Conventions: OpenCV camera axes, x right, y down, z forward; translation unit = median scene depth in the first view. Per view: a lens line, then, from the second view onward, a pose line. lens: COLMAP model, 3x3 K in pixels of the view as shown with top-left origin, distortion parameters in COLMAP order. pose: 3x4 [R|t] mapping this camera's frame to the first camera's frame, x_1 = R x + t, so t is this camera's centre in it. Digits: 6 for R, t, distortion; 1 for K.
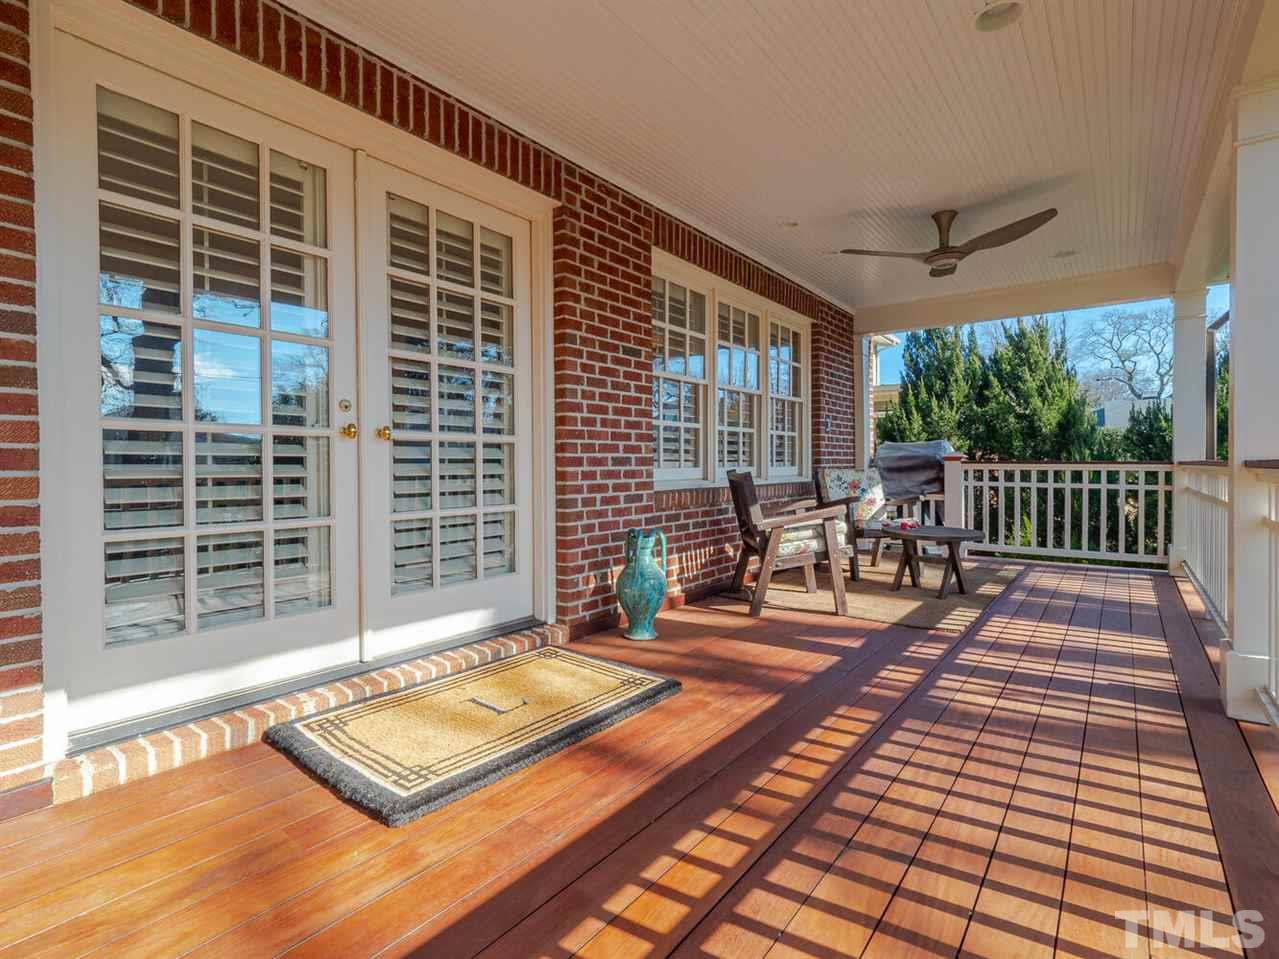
lens RADIAL K [[727.1, 0, 640.3], [0, 727.1, 460.3], [0, 0, 1]] dist [0.000097, 0.000163]
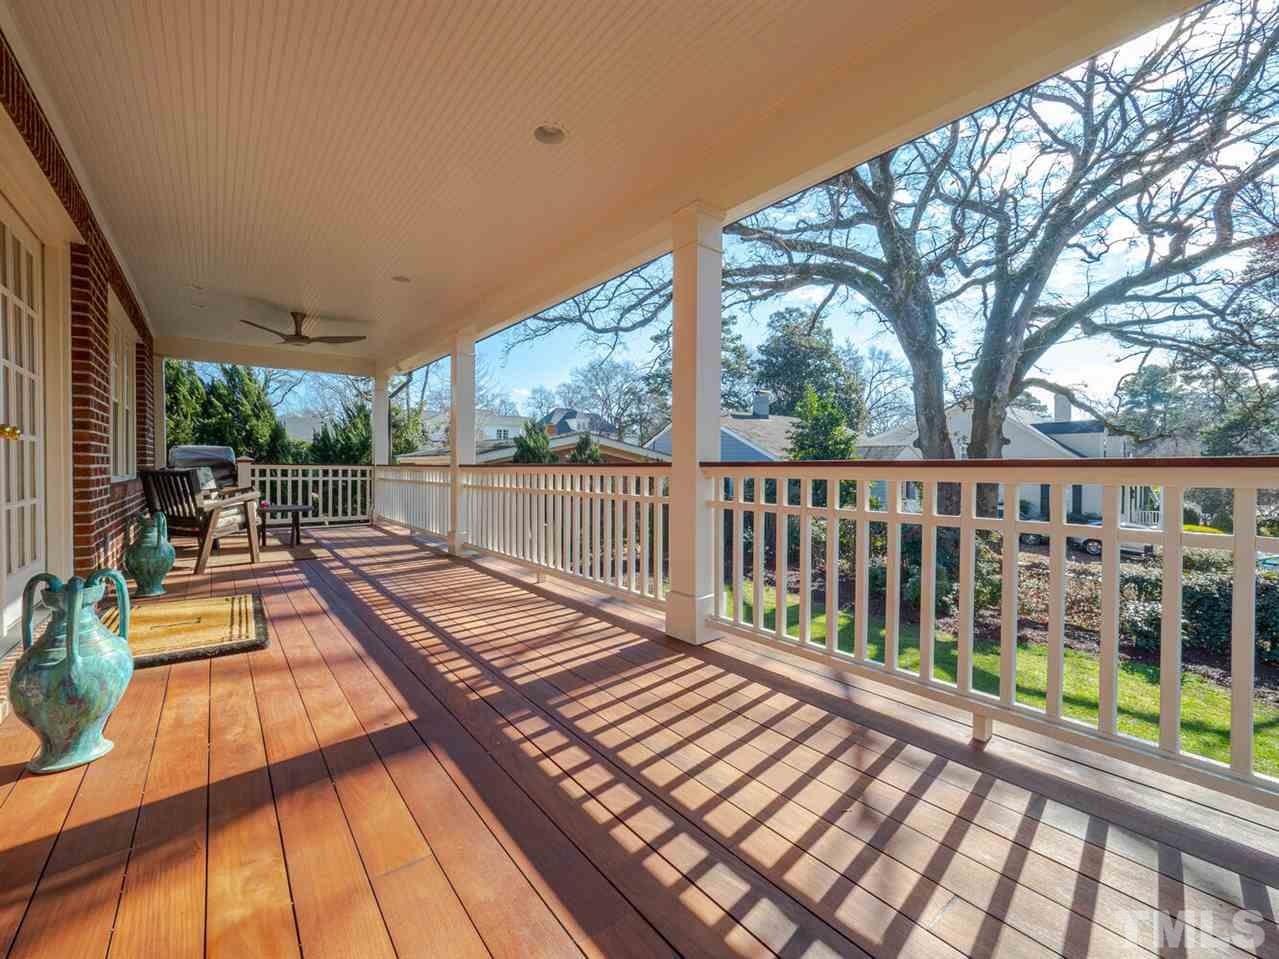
lens RADIAL K [[536.3, 0, 637.8], [0, 536.3, 474.1], [0, 0, 1]] dist [-0.000564, 0.000043]
pose [[0.312555, -0.005328, 0.949885, -0.341227], [-0.017241, 0.999788, 0.011281, -0.001657], [-0.949743, -0.019903, 0.312397, -0.081275]]
